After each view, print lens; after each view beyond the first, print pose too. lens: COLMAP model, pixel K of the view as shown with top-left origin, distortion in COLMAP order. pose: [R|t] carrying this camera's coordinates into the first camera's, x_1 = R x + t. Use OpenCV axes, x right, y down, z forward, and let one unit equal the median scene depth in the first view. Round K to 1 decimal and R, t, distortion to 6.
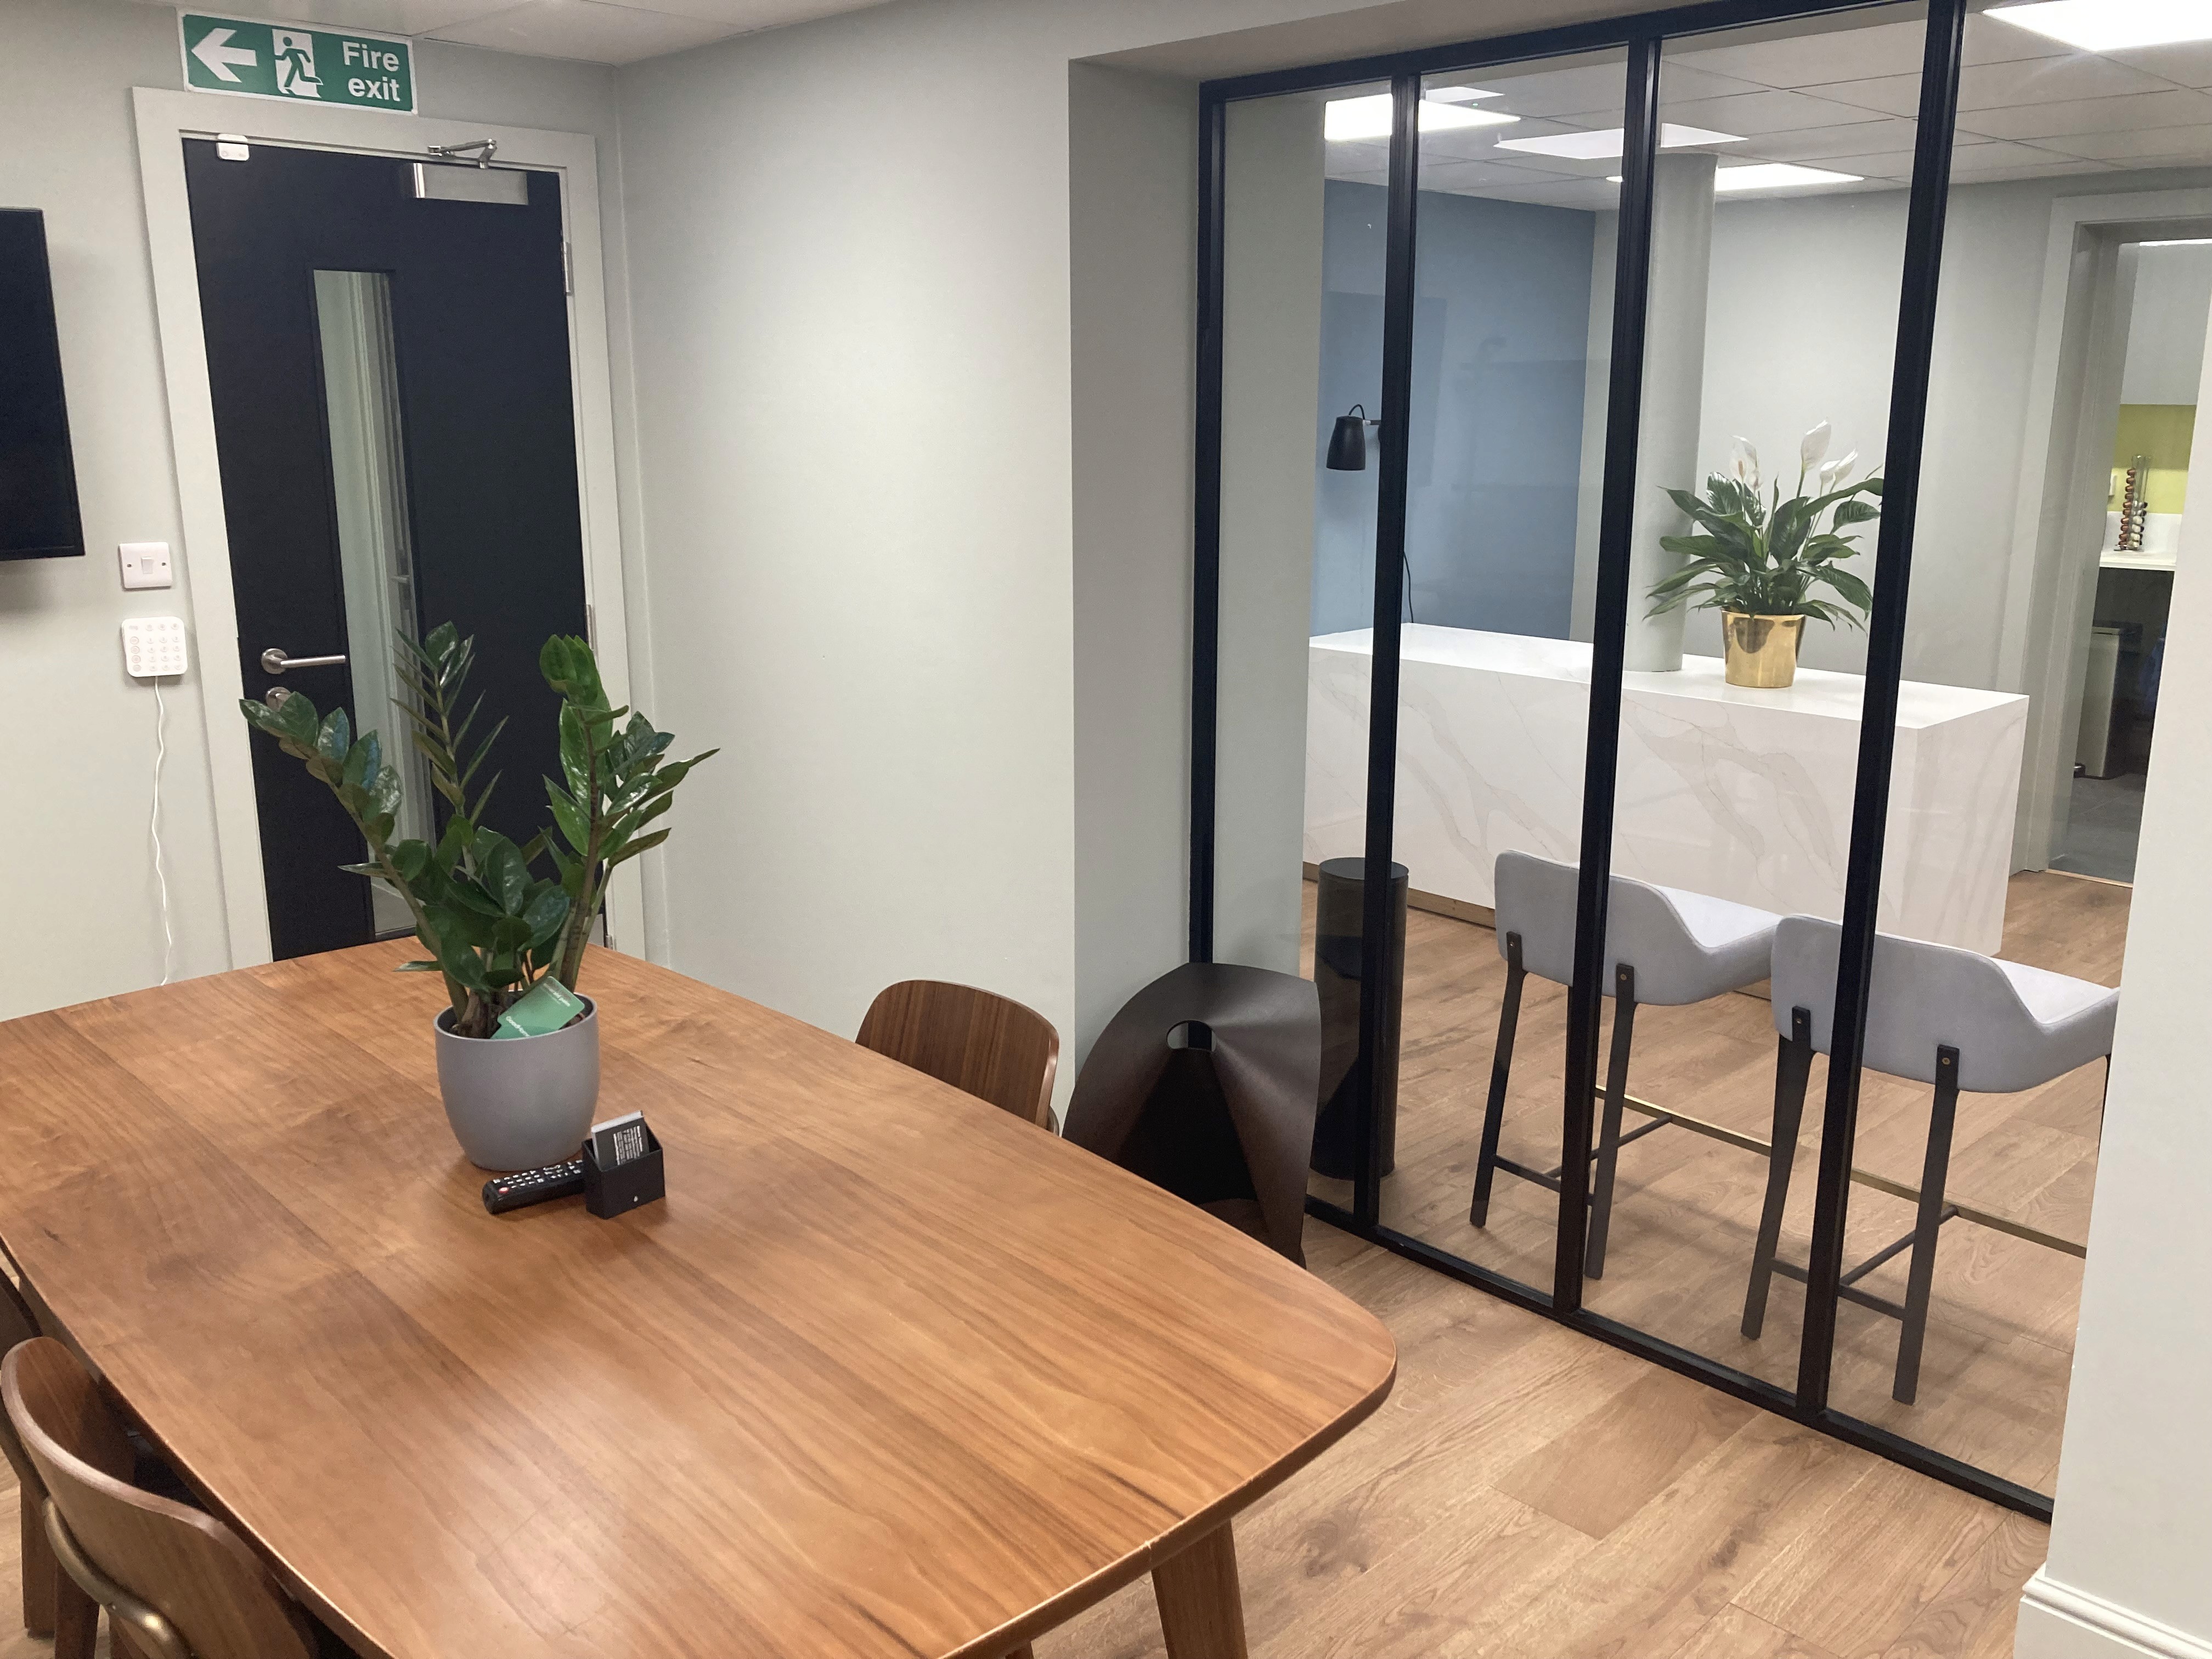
lens RADIAL K [[1812.6, 0, 1108.3], [0, 1812.6, 826.5], [0, 0, 1]] dist [-0.005615, -0.001636]
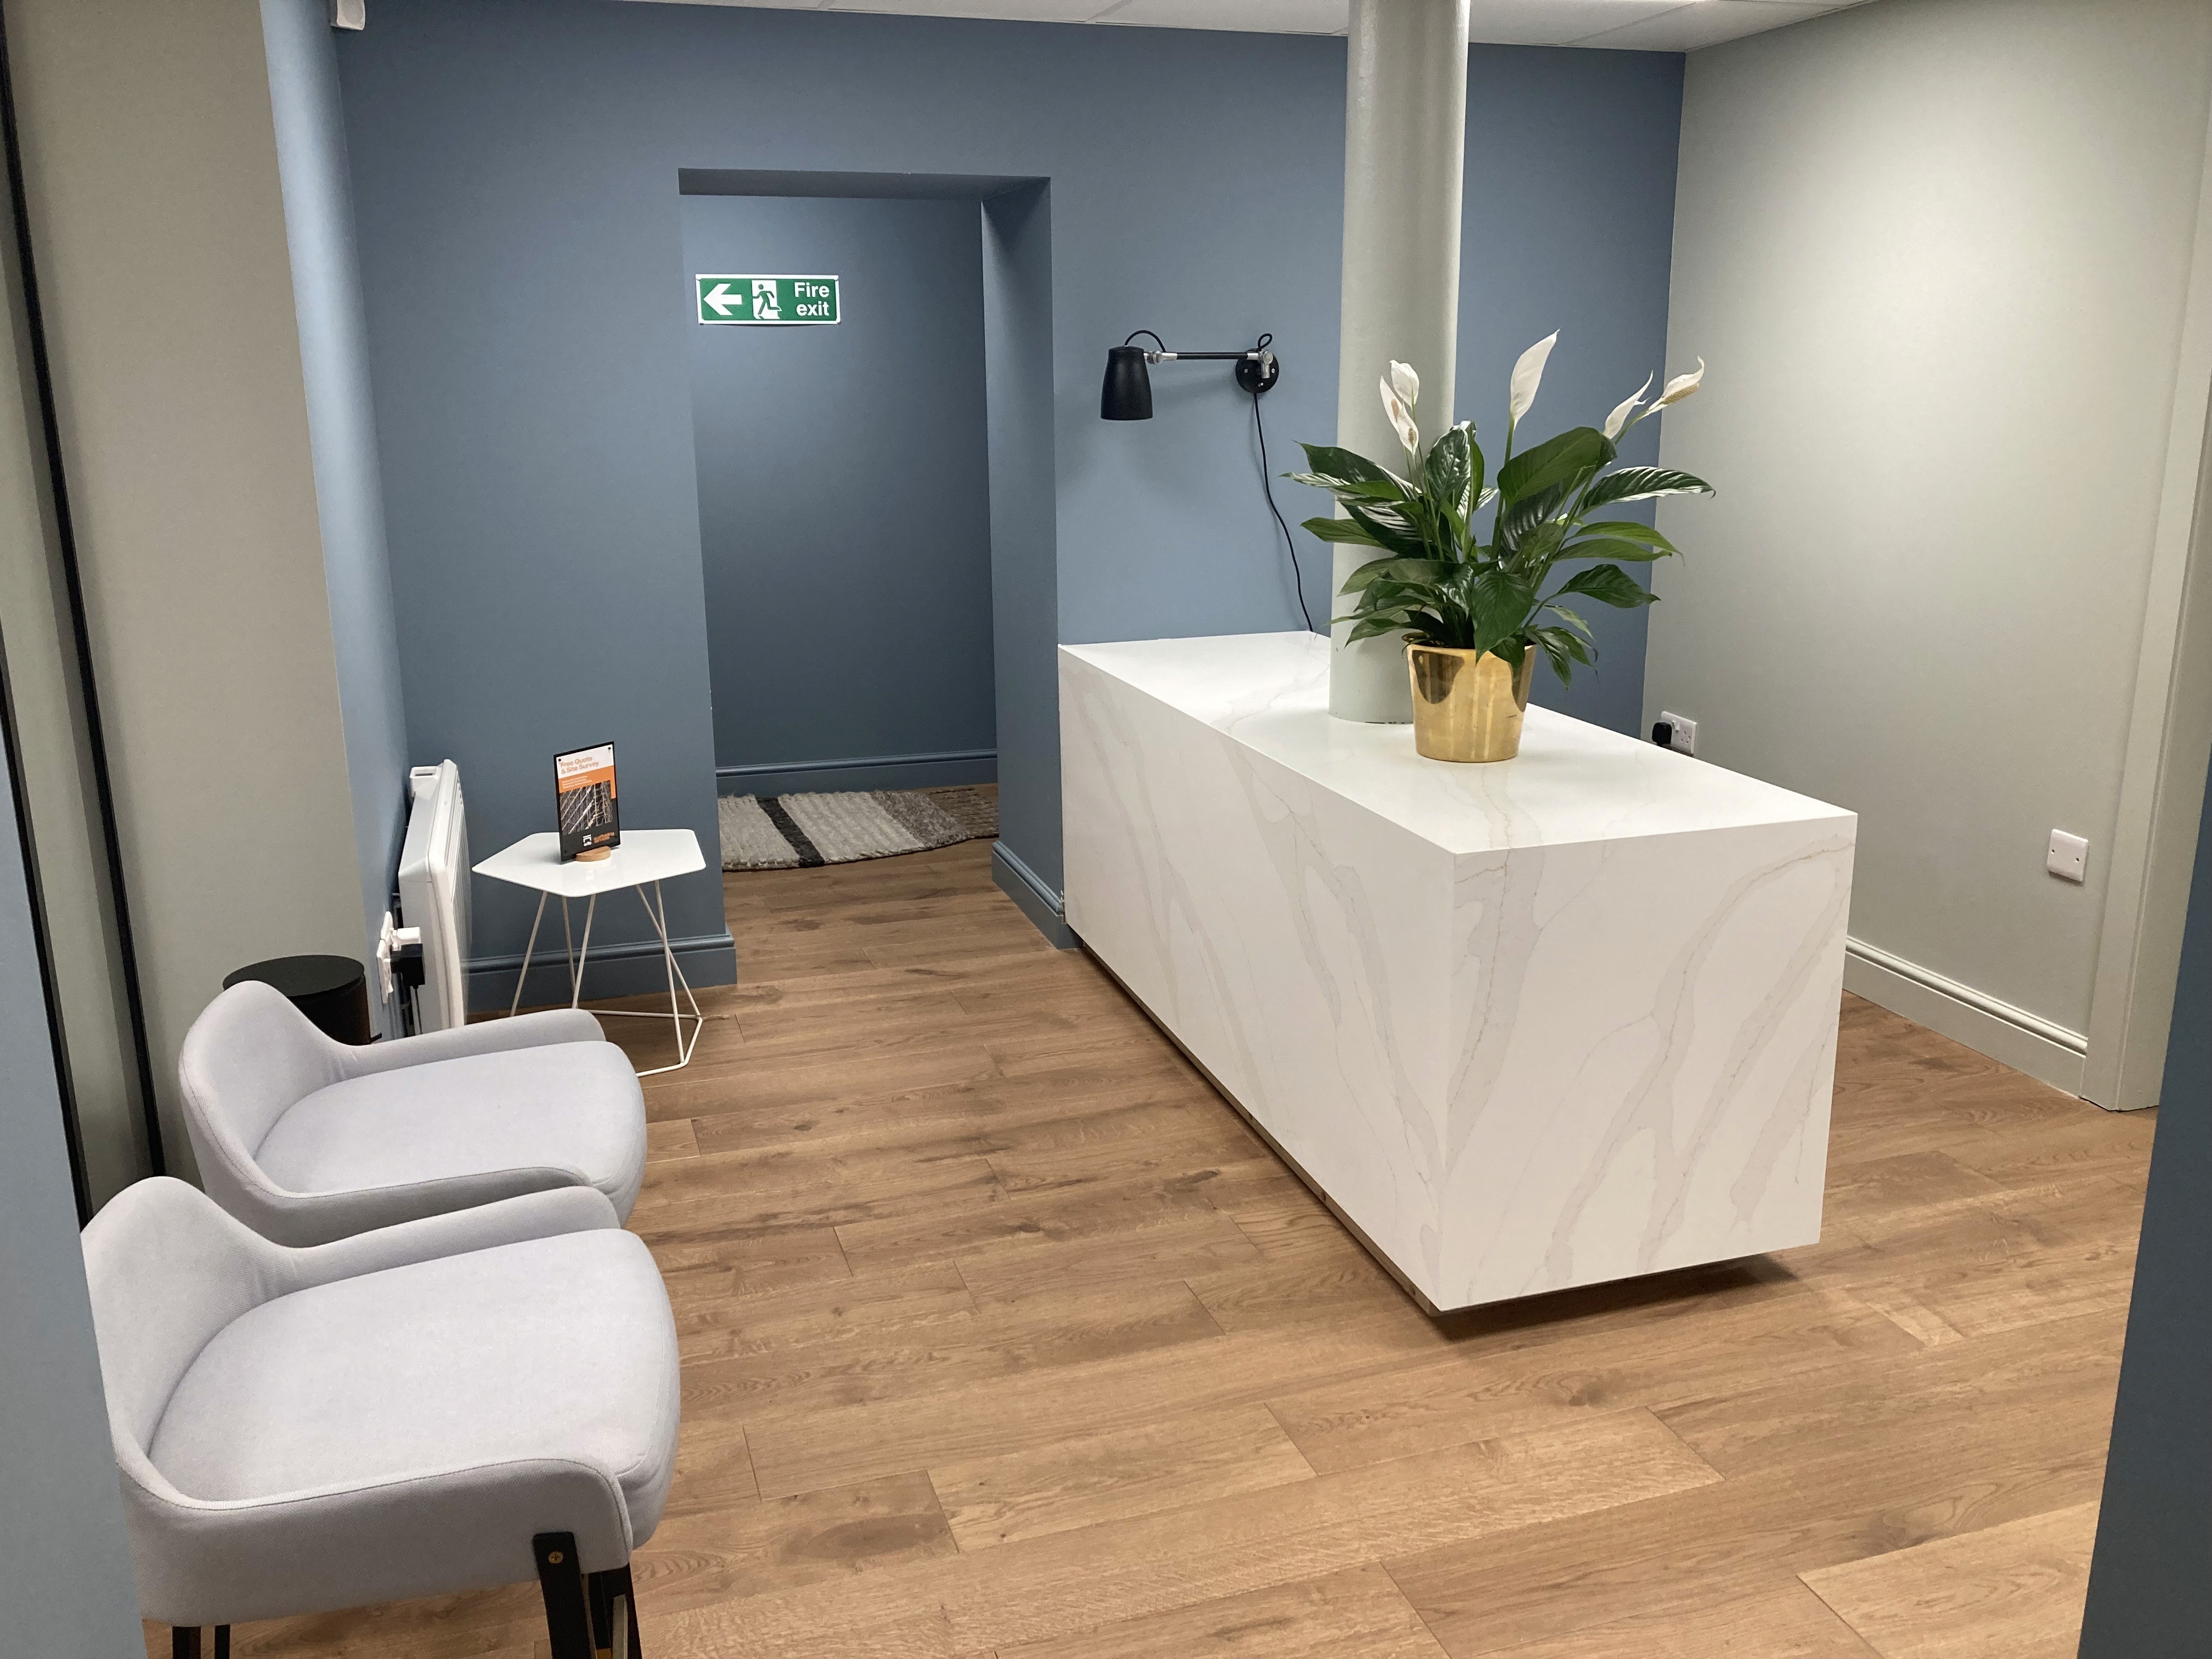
lens RADIAL K [[1812.6, 0, 1104.1], [0, 1812.6, 828.0], [0, 0, 1]] dist [-0.005615, -0.001636]
pose [[0.906295, 0.100577, -0.410504, 0.494218], [-0.093068, 0.994923, 0.038293, -0.063512], [0.412272, 0.003500, 0.911054, 0.352002]]
